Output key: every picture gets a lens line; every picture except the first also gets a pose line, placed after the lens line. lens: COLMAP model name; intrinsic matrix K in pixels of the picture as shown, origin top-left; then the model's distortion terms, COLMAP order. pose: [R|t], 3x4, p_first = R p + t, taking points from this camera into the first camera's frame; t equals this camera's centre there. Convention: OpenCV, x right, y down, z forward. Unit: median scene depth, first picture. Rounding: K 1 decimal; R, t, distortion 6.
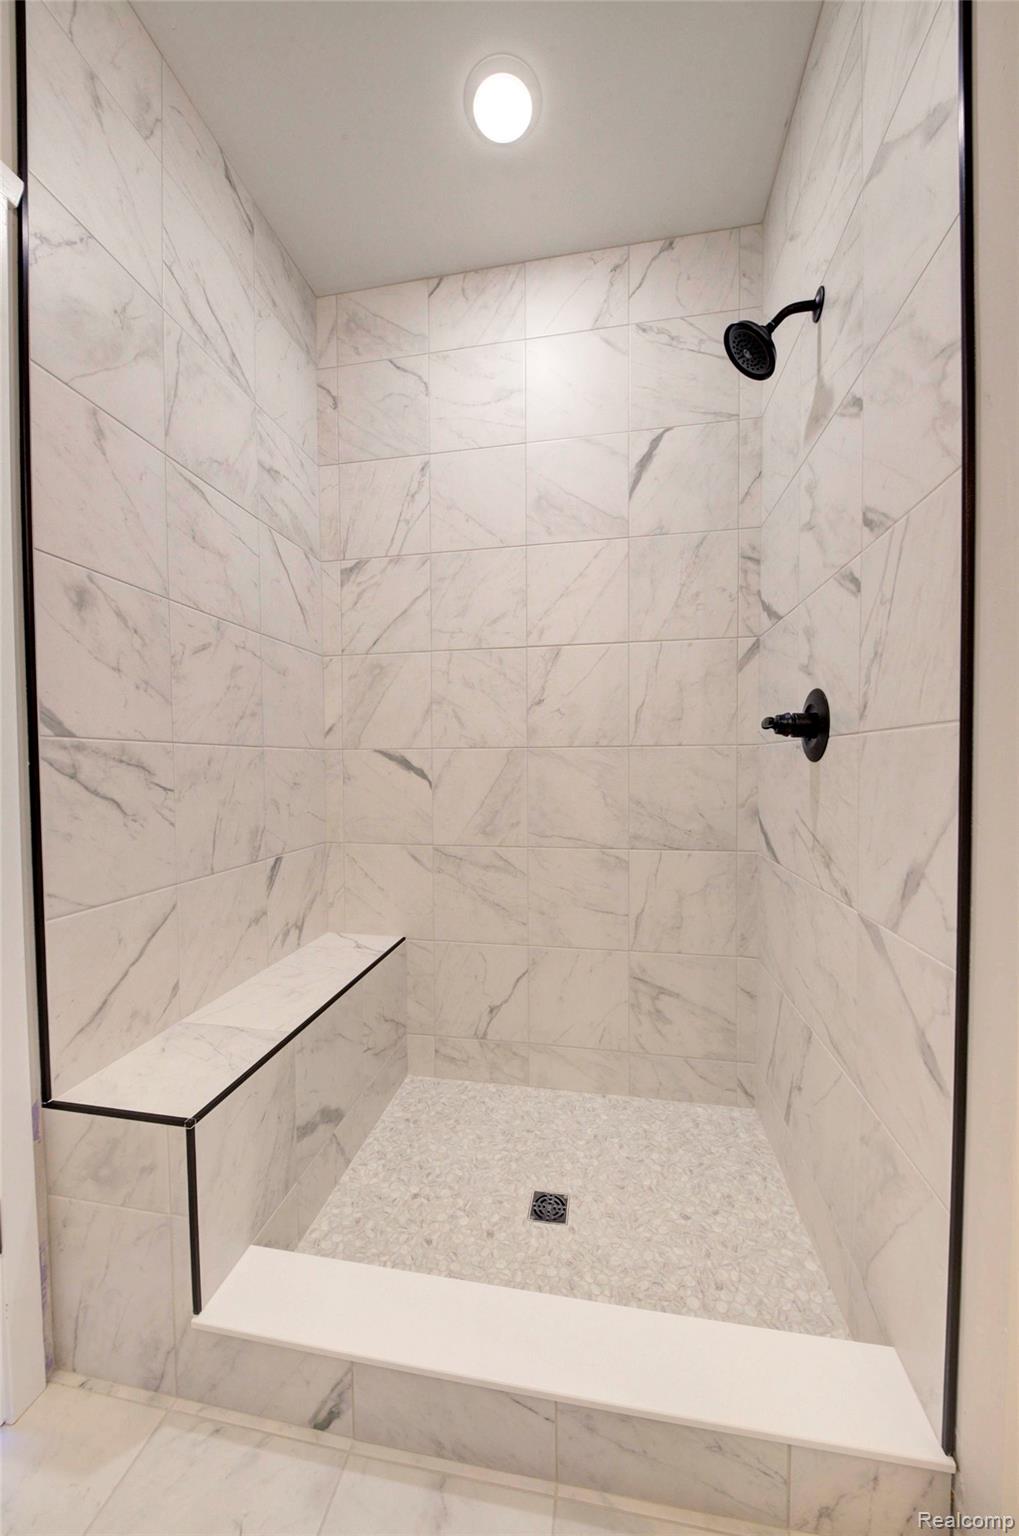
lens RADIAL K [[531.5, 0, 515.5], [0, 531.5, 779.2], [0, 0, 1]] dist [0.008173, -0.005664]
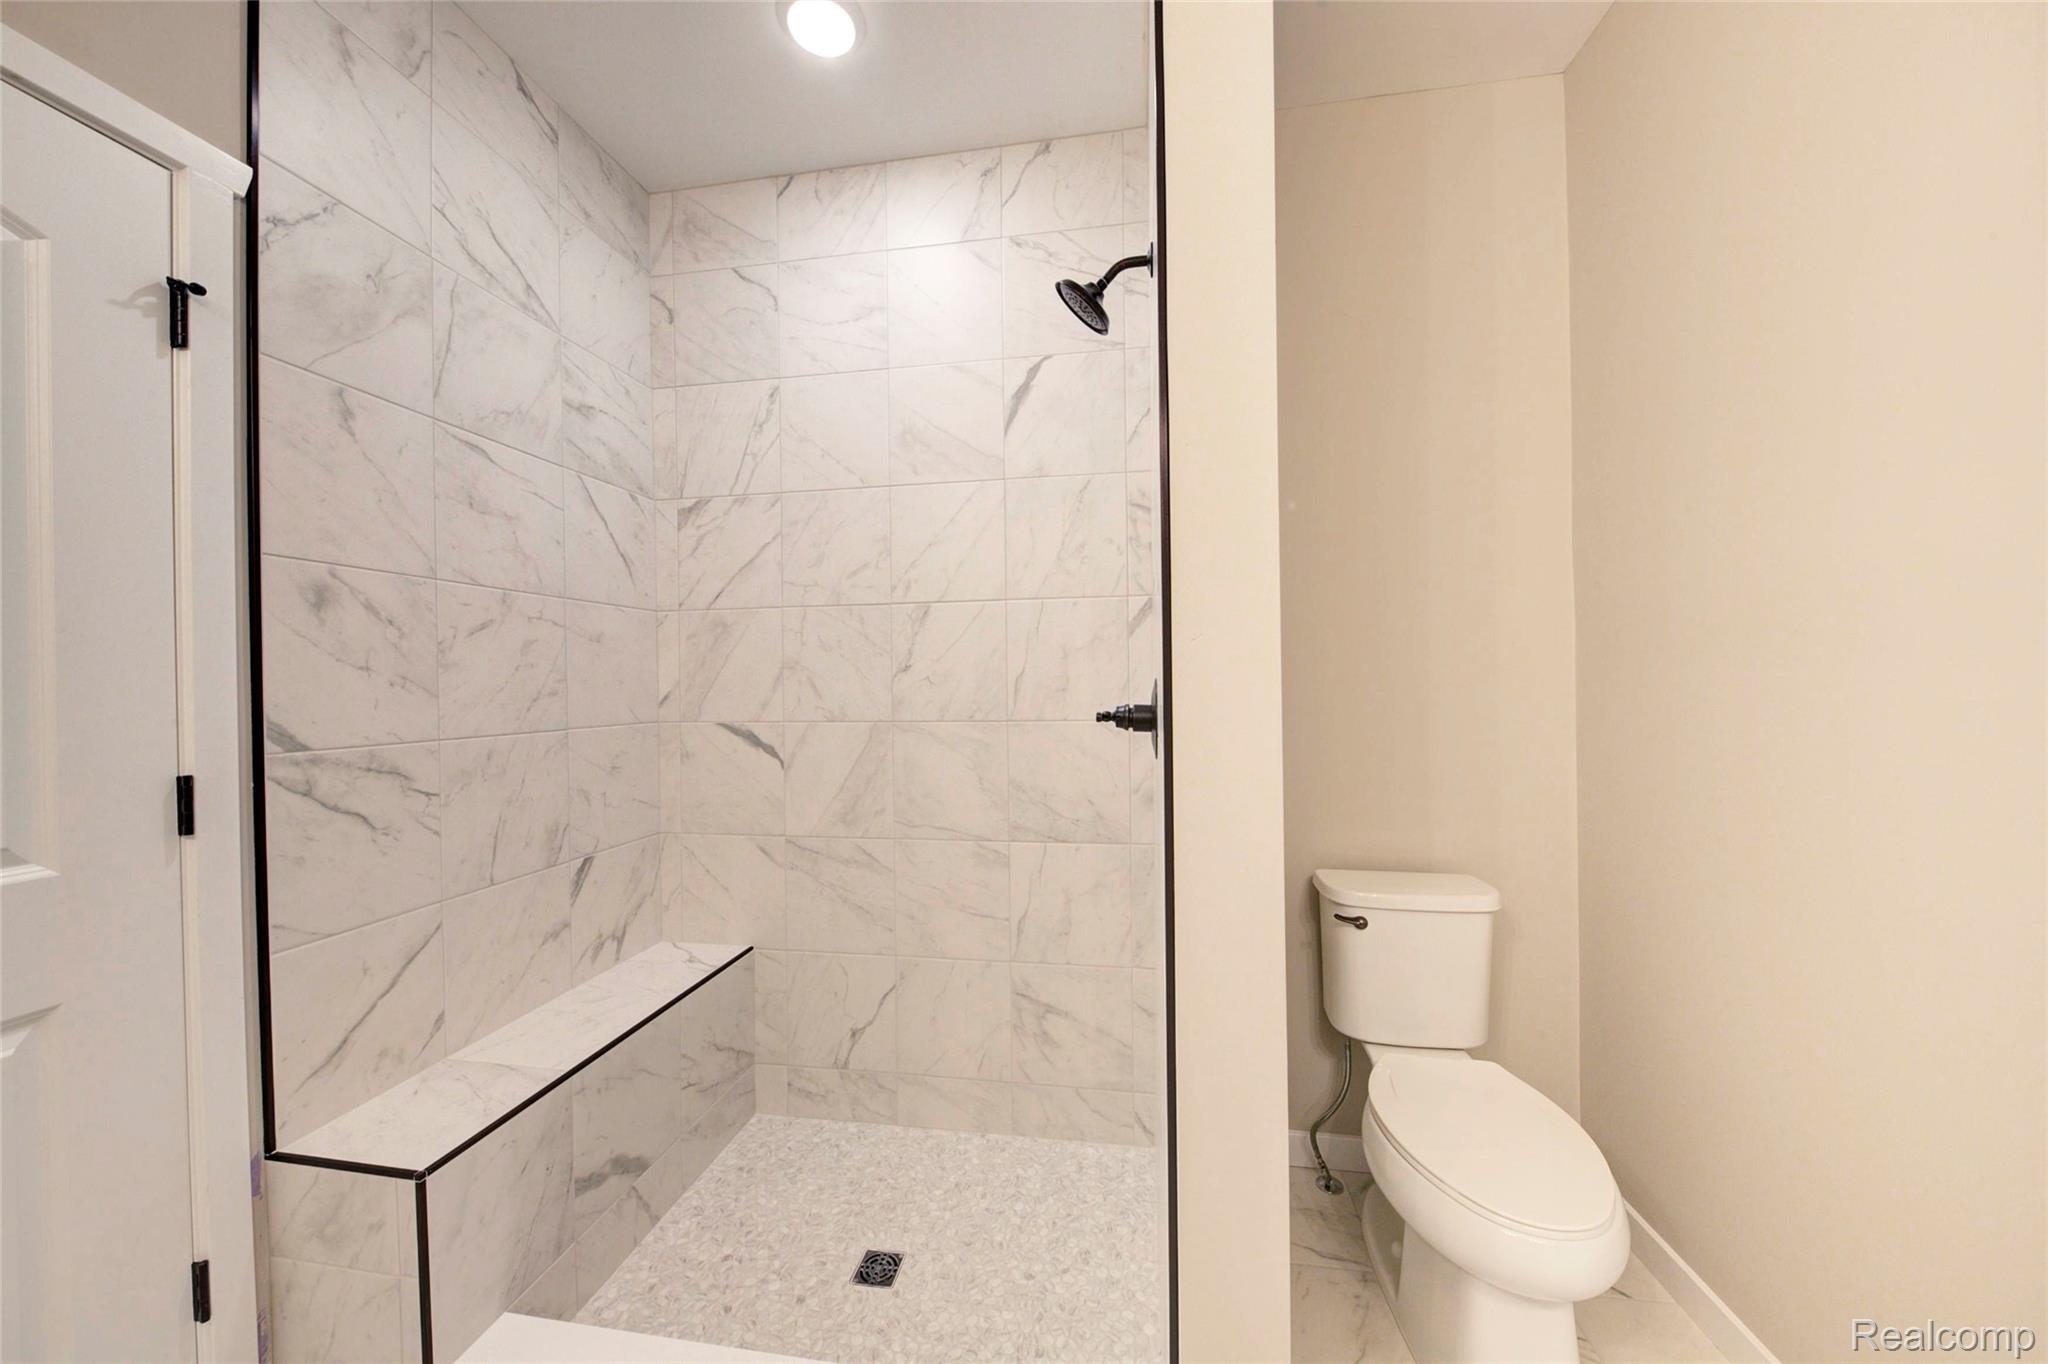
lens RADIAL K [[708.6, 0, 1031.0], [0, 708.6, 687.2], [0, 0, 1]] dist [0.008173, -0.005664]
pose [[0.999903, -0.005379, 0.012881, 0.258042], [0.005646, 0.999768, -0.020778, -0.100743], [-0.012766, 0.020849, 0.999701, -0.154184]]
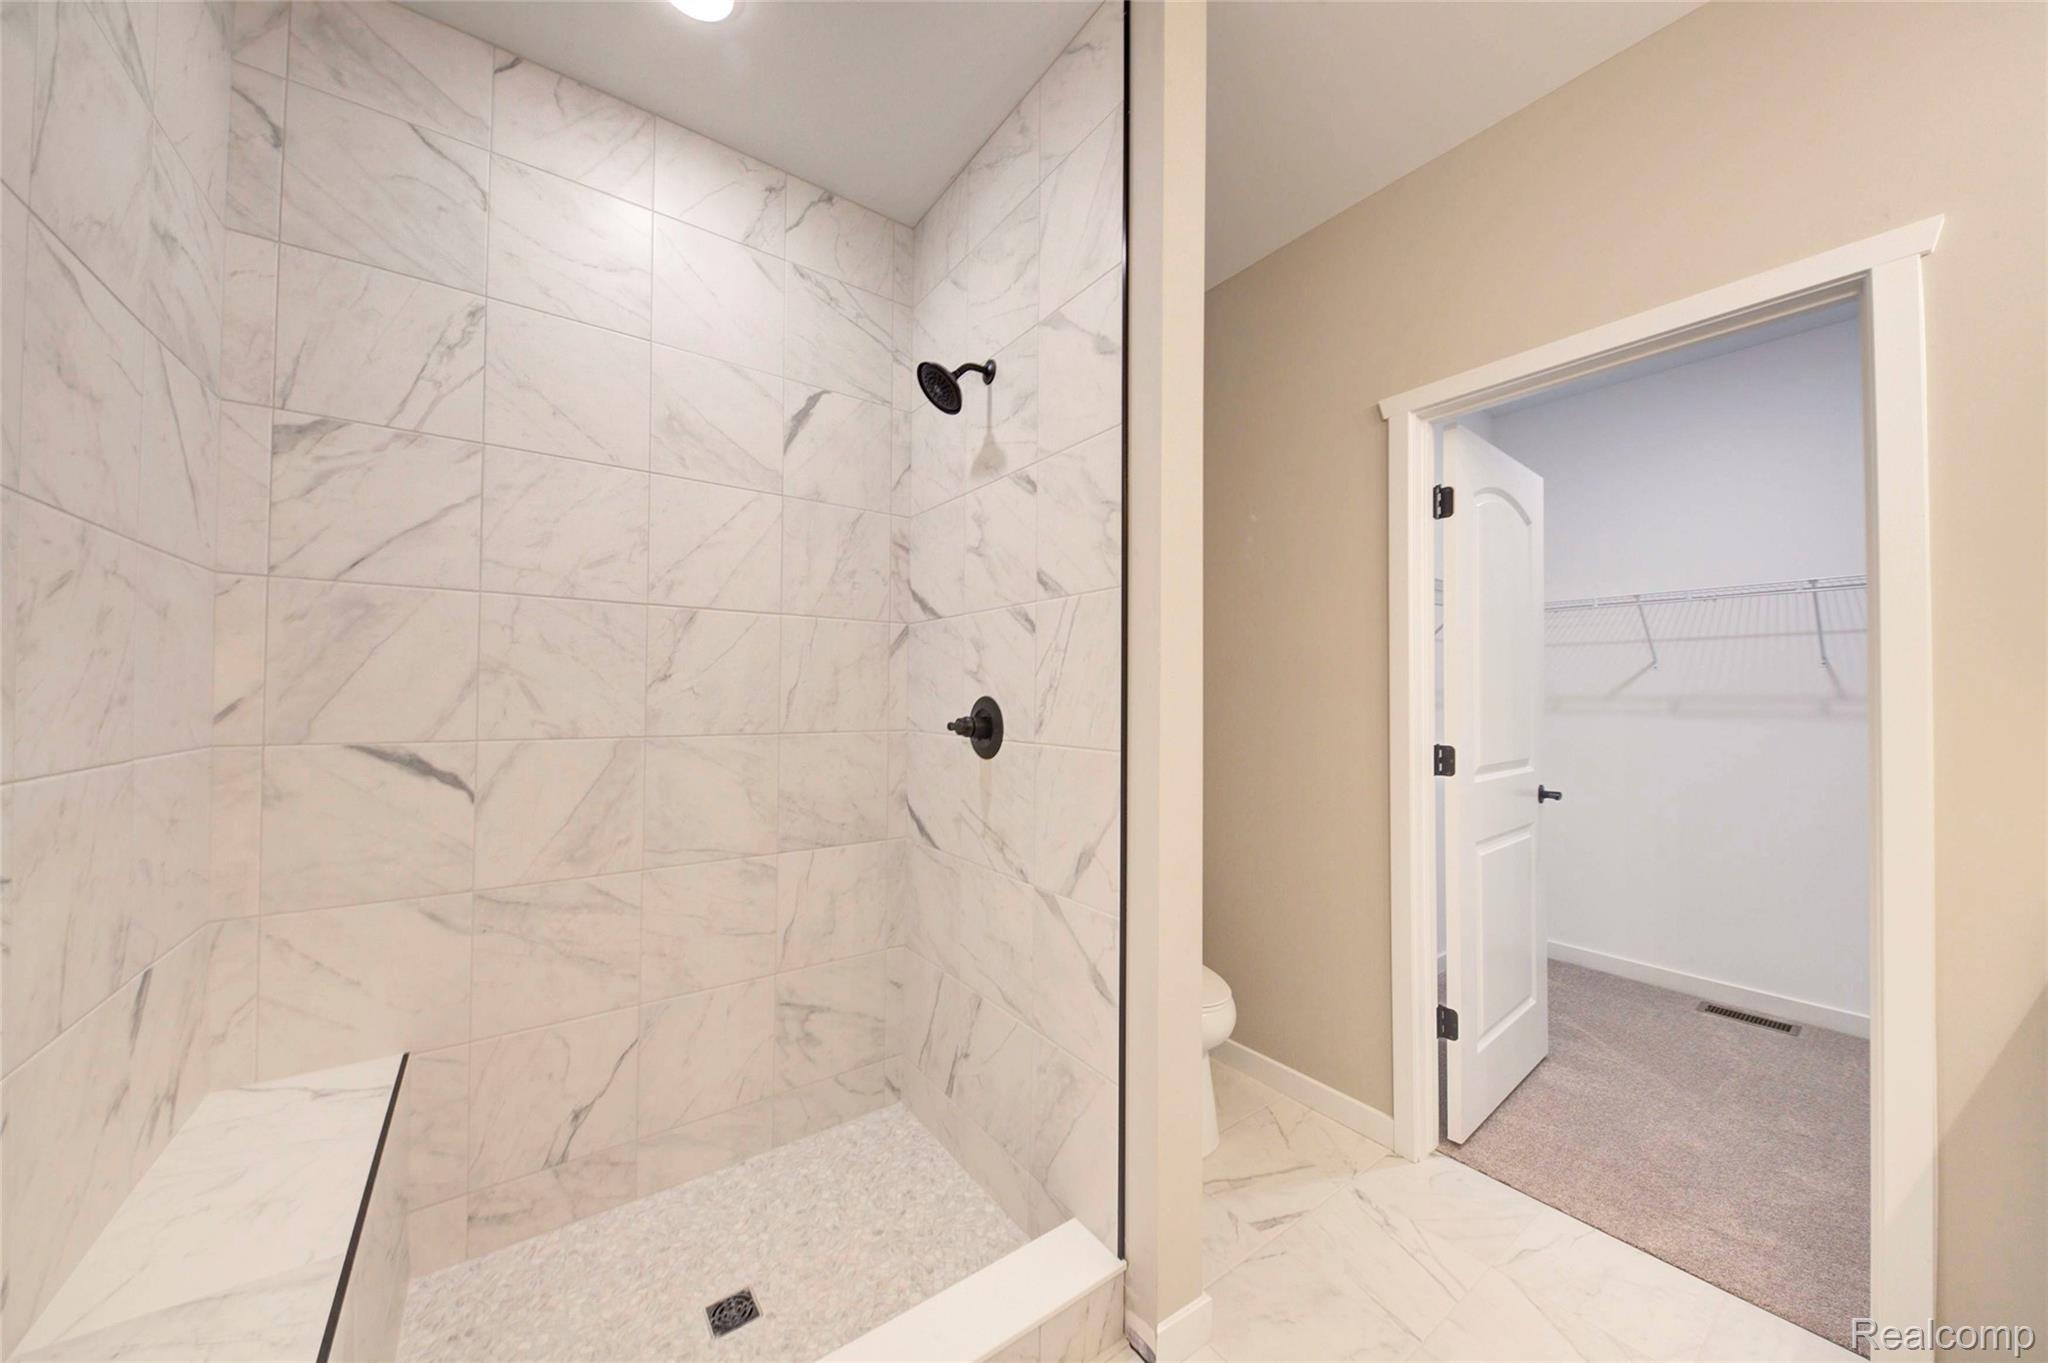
lens RADIAL K [[708.6, 0, 1031.5], [0, 708.6, 689.2], [0, 0, 1]] dist [0.008173, -0.005664]
pose [[0.690736, 0.021105, 0.722799, -0.368786], [0.006525, 0.999351, -0.035416, -0.098804], [-0.723078, 0.029179, 0.690150, -0.100993]]
